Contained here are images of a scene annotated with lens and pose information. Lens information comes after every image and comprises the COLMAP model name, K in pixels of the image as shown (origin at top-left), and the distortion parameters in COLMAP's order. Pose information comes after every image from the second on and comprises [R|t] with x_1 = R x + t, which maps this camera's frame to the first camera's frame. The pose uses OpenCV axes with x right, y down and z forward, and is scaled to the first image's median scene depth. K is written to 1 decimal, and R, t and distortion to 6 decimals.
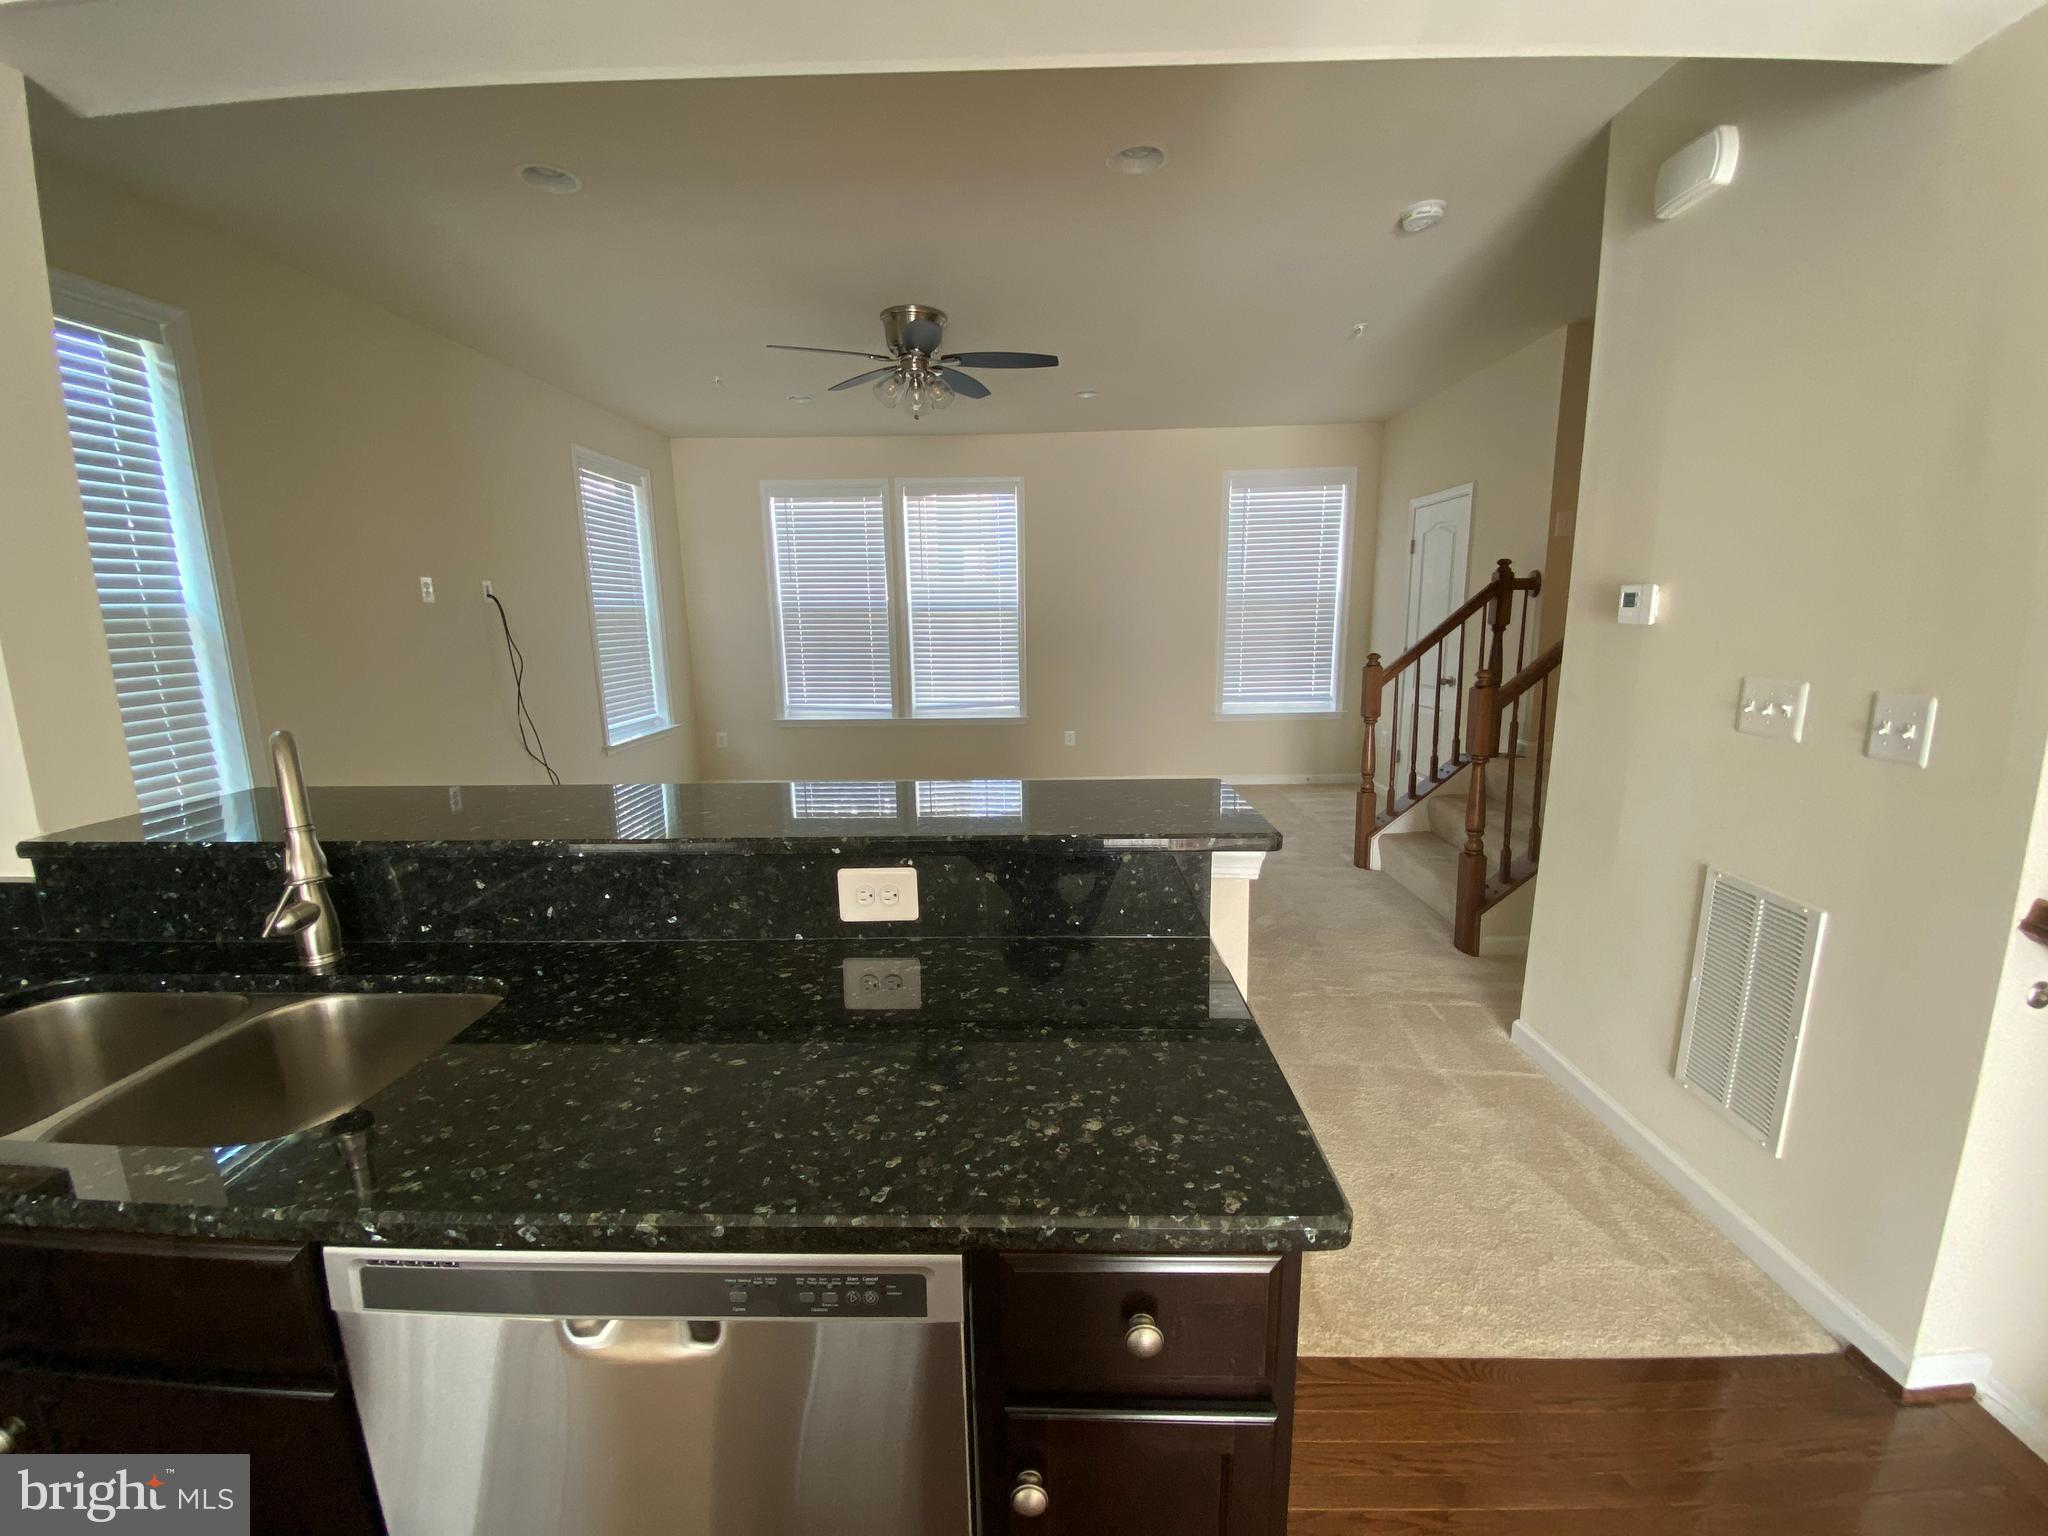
lens RADIAL K [[843.8, 0, 1024.3], [0, 843.8, 775.4], [0, 0, 1]] dist [0.004872, -0.015234]
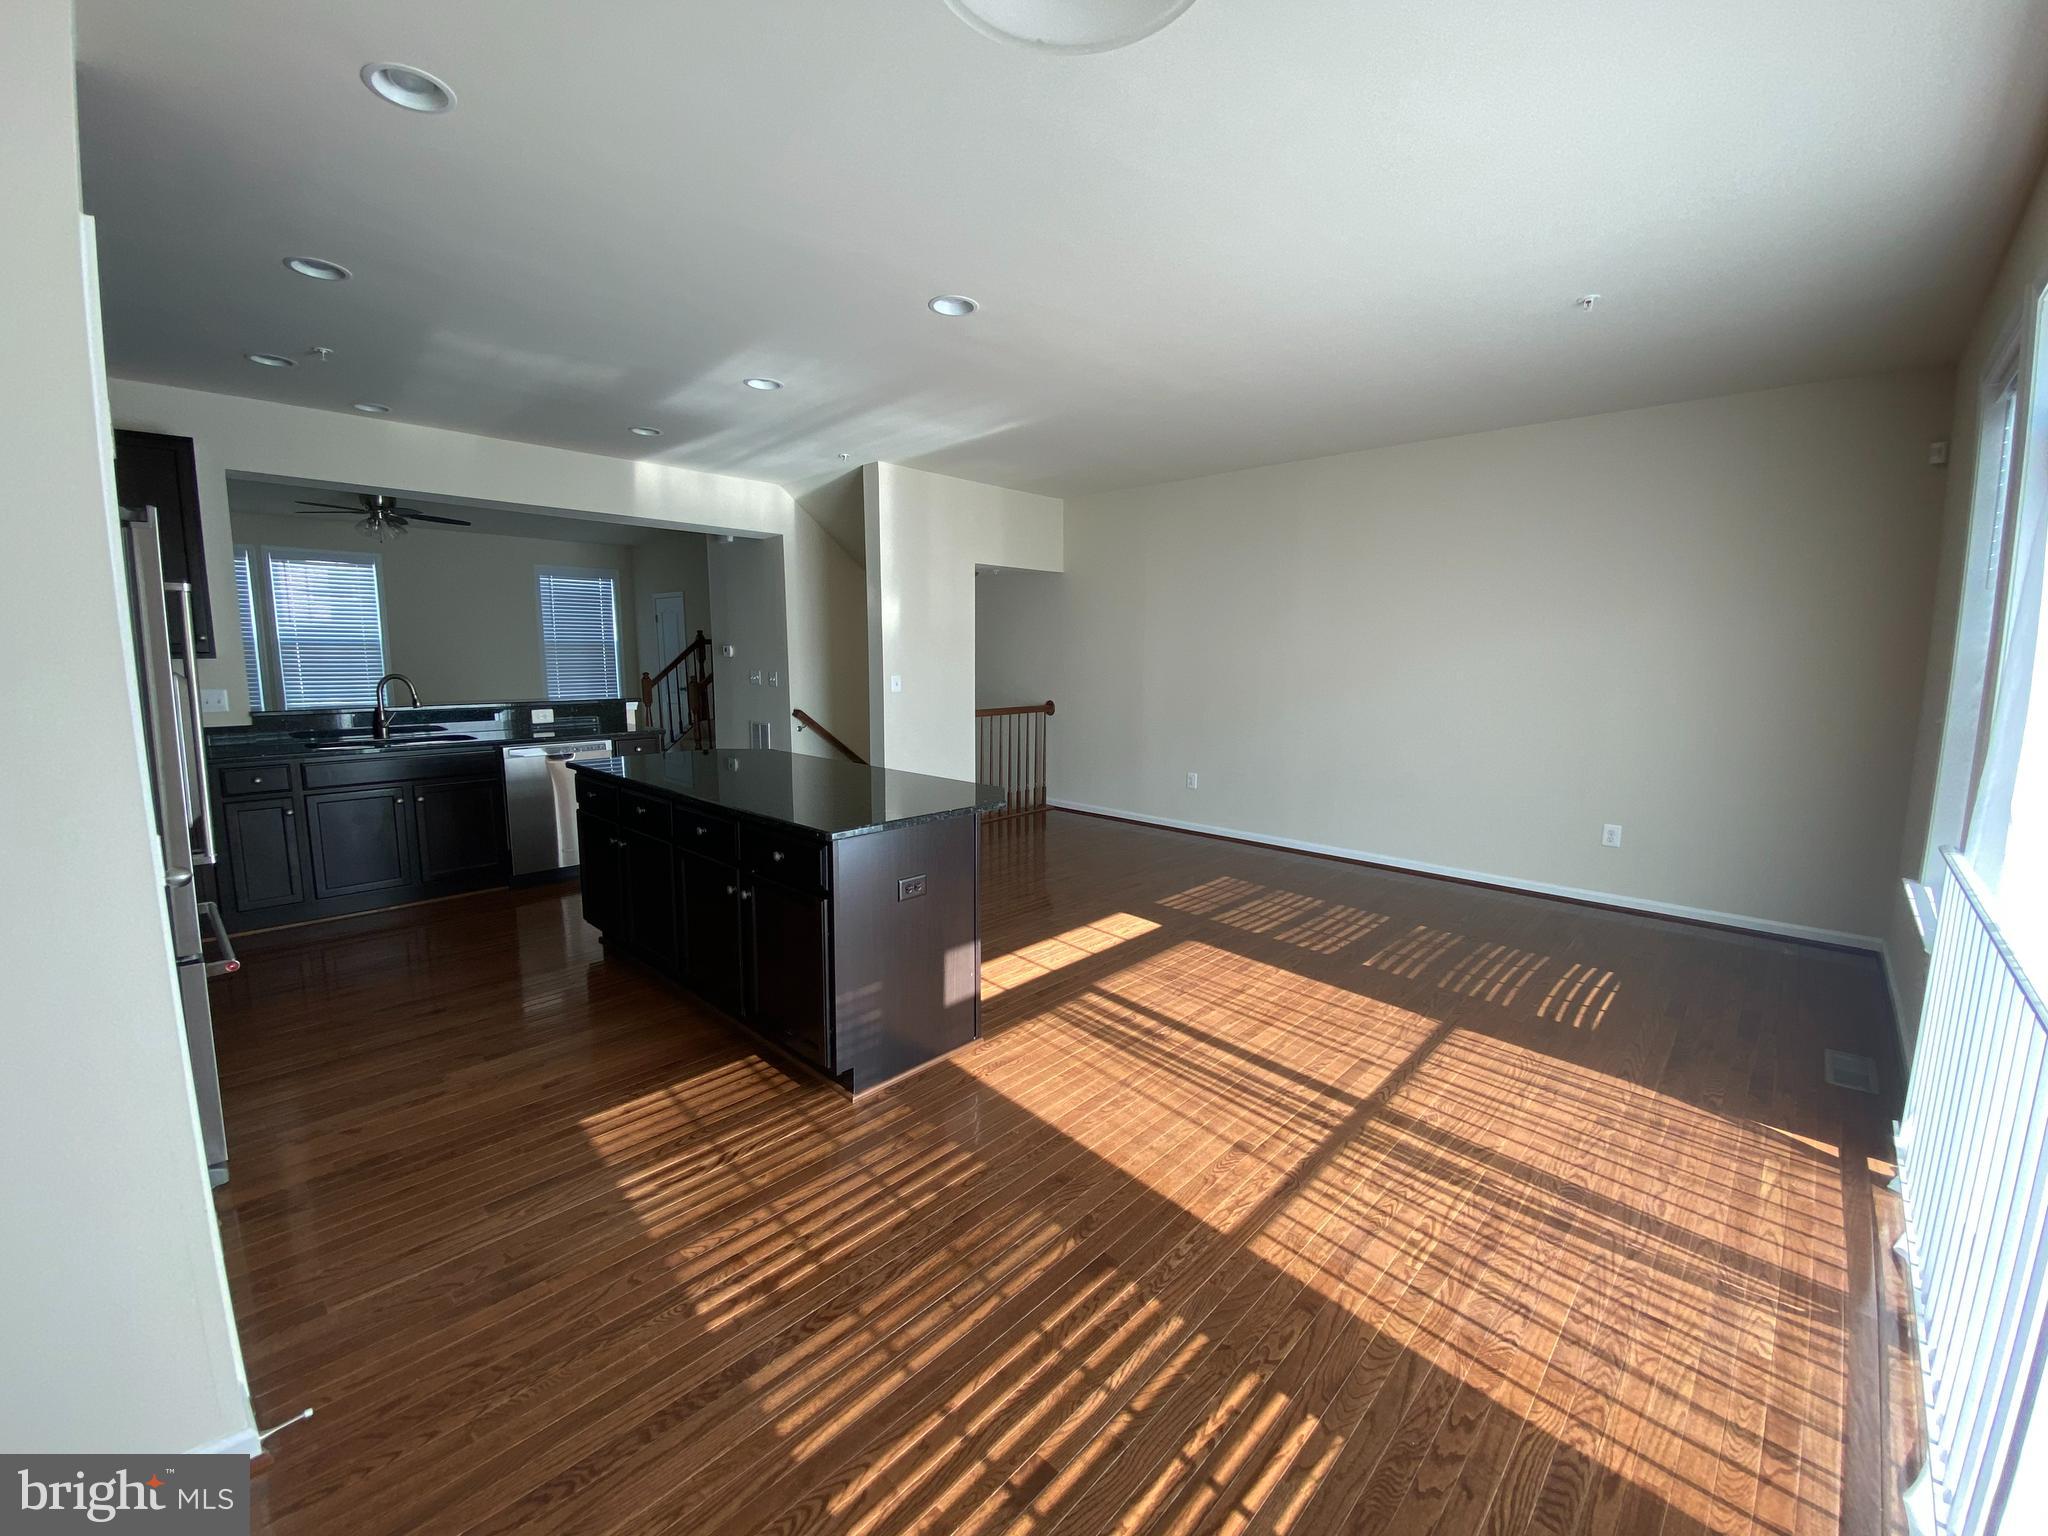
lens RADIAL K [[843.8, 0, 1026.0], [0, 843.8, 771.8], [0, 0, 1]] dist [0.004872, -0.015234]
pose [[0.673239, -0.082453, 0.734813, -0.974910], [0.123134, 0.992389, -0.001461, 0.421883], [-0.729100, 0.091464, 0.678268, -2.074889]]
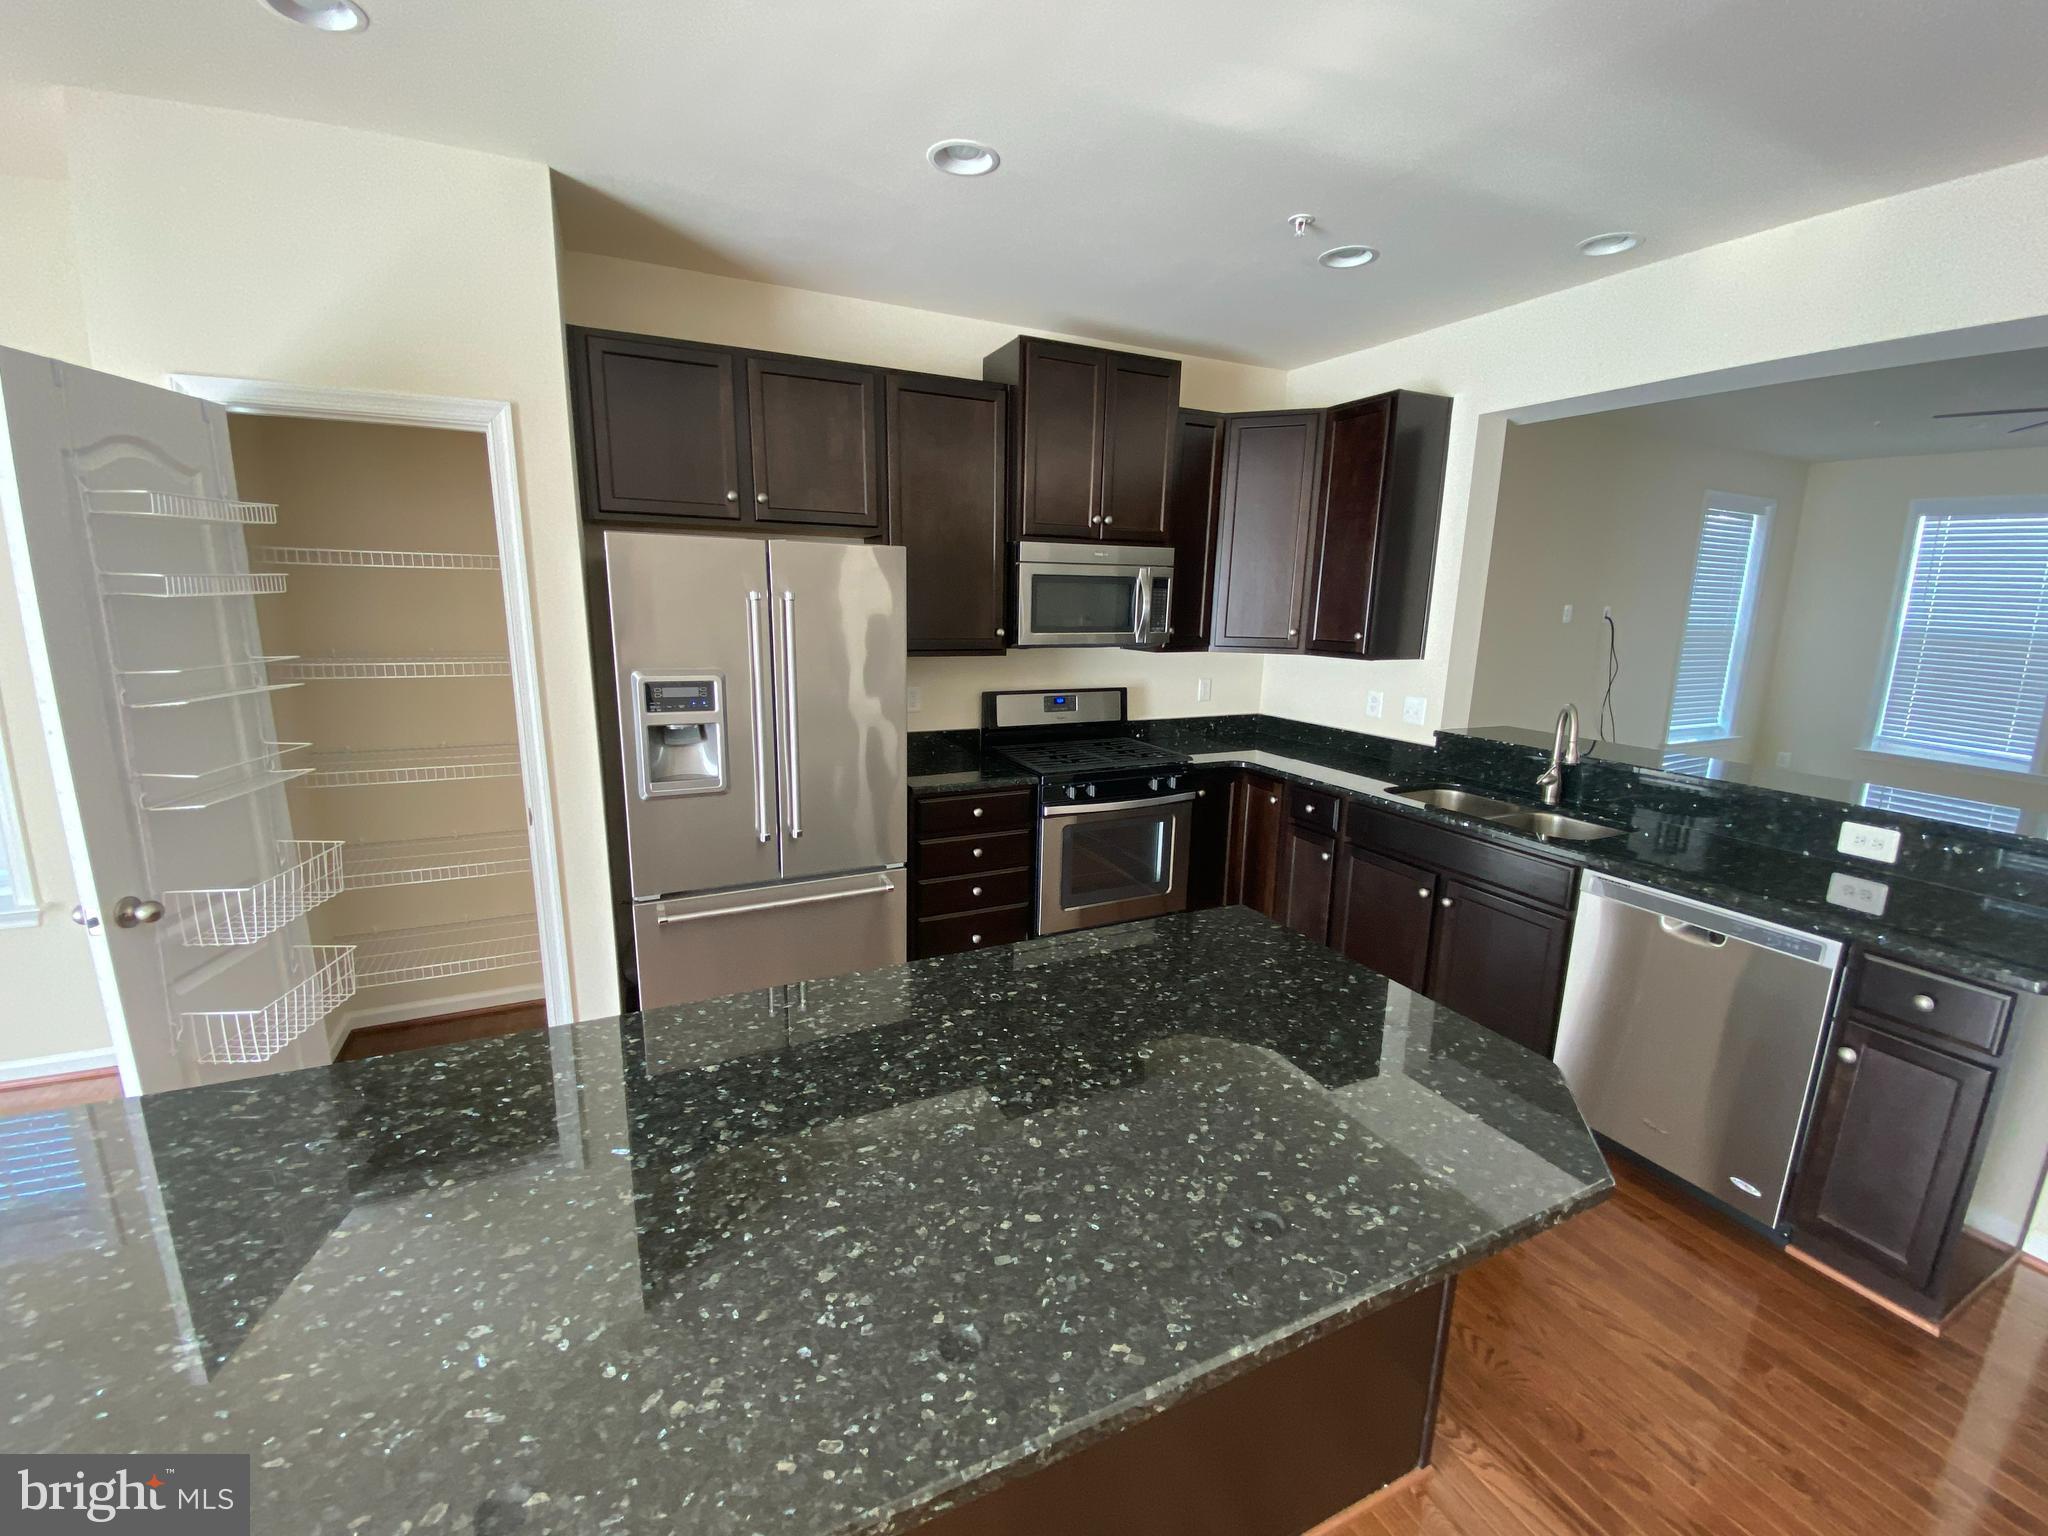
lens RADIAL K [[843.8, 0, 1017.3], [0, 843.8, 768.4], [0, 0, 1]] dist [0.004872, -0.015234]
pose [[0.452312, 0.201937, -0.868697, 0.303514], [-0.196539, 0.972653, 0.123769, 0.077257], [0.869935, 0.114750, 0.479631, -0.840757]]
